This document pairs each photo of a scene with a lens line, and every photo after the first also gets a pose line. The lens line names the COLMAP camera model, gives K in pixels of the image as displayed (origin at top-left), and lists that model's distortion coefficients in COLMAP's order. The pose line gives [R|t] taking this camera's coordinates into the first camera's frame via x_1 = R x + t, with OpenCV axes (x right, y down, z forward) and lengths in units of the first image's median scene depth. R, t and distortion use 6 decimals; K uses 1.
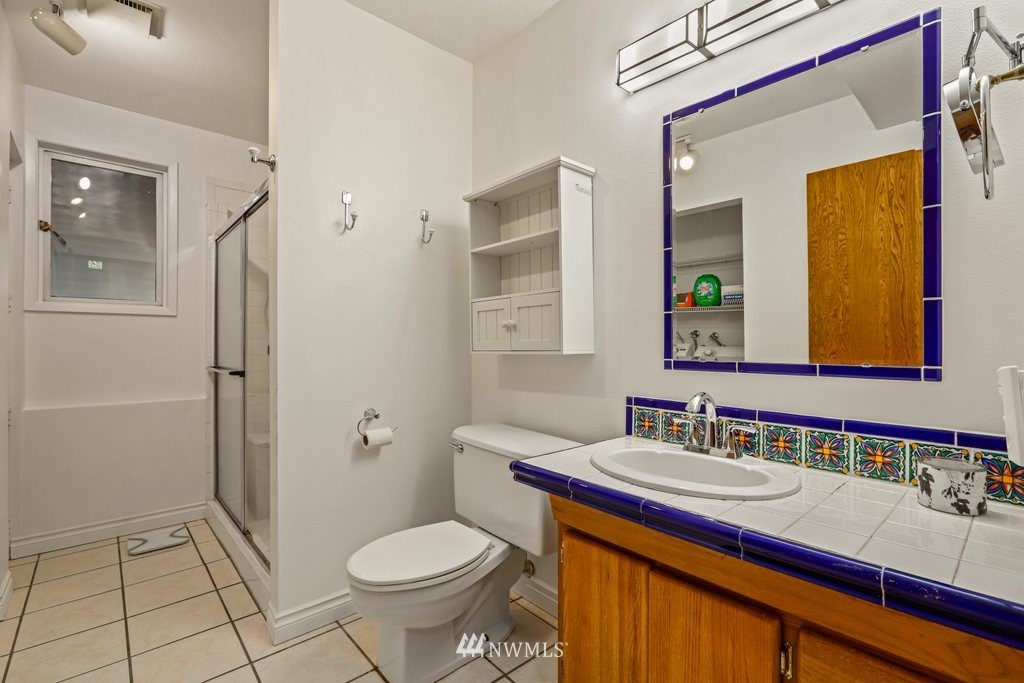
lens RADIAL K [[468.2, 0, 511.2], [0, 468.2, 343.1], [0, 0, 1]] dist [-0.037728, 0.010227]
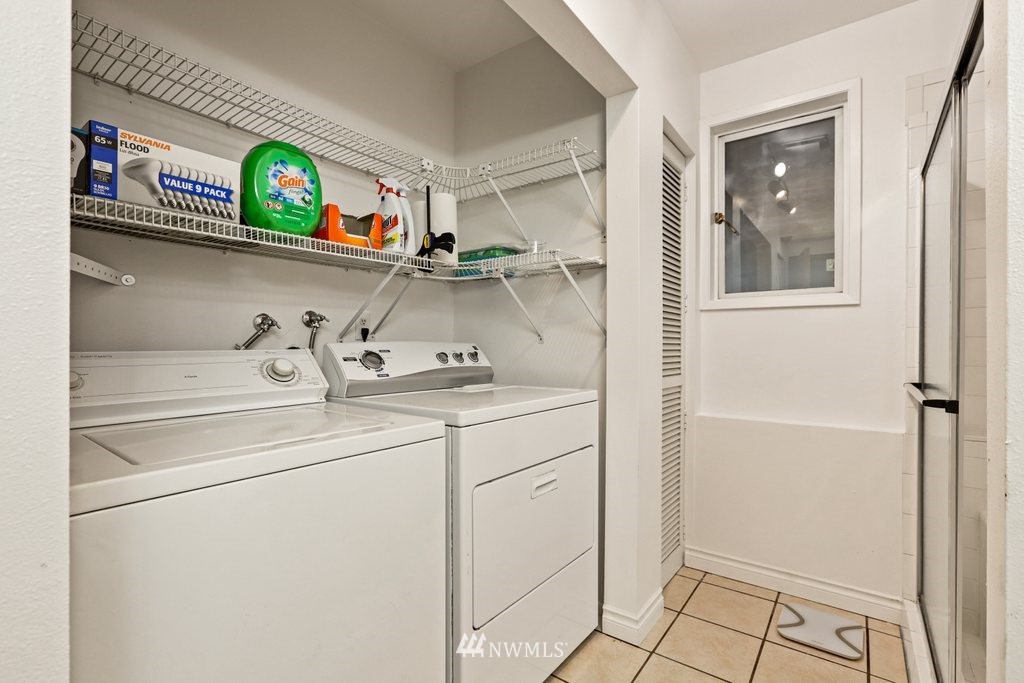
lens RADIAL K [[468.2, 0, 514.1], [0, 468.2, 346.1], [0, 0, 1]] dist [-0.037728, 0.010227]
pose [[0.190303, 0.000571, -0.981725, -0.180070], [-0.002321, 0.999997, 0.000132, 0.003785], [0.981723, 0.002254, 0.190304, 0.410694]]
